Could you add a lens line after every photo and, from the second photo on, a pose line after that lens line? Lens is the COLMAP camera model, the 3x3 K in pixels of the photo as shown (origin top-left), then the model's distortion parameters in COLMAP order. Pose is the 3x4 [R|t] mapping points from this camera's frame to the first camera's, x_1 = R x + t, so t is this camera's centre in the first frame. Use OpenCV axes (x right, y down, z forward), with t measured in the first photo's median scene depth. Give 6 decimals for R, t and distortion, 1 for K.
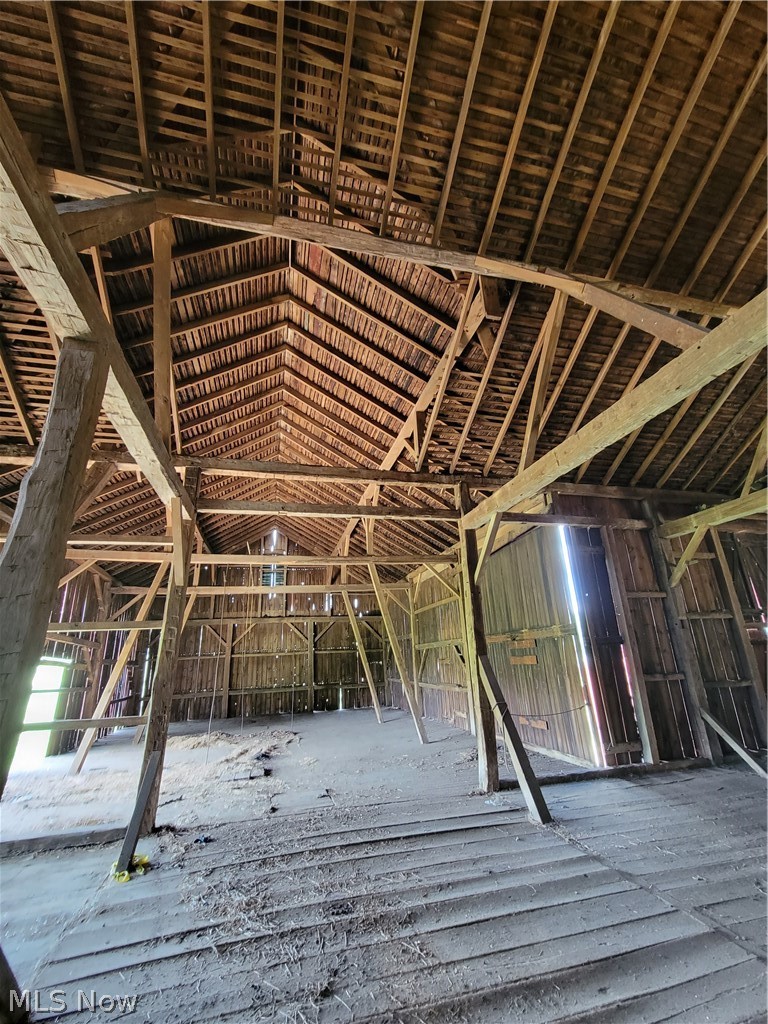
lens RADIAL K [[421.7, 0, 383.7], [0, 421.7, 517.4], [0, 0, 1]] dist [-0.003256, -0.000625]
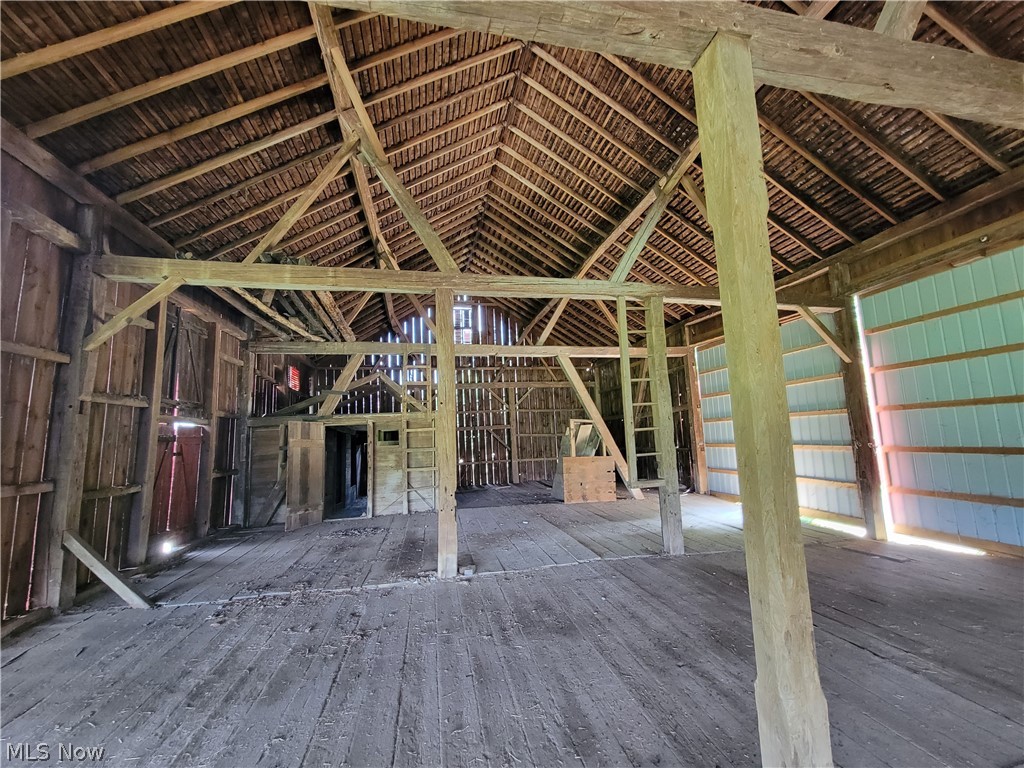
lens RADIAL K [[421.7, 0, 512.5], [0, 421.7, 384.8], [0, 0, 1]] dist [-0.003256, -0.000625]
pose [[0.035582, 0.157035, 0.986952, 0.090821], [-0.288918, 0.947023, -0.140265, 0.116674], [-0.956692, -0.280157, 0.079067, 0.317111]]
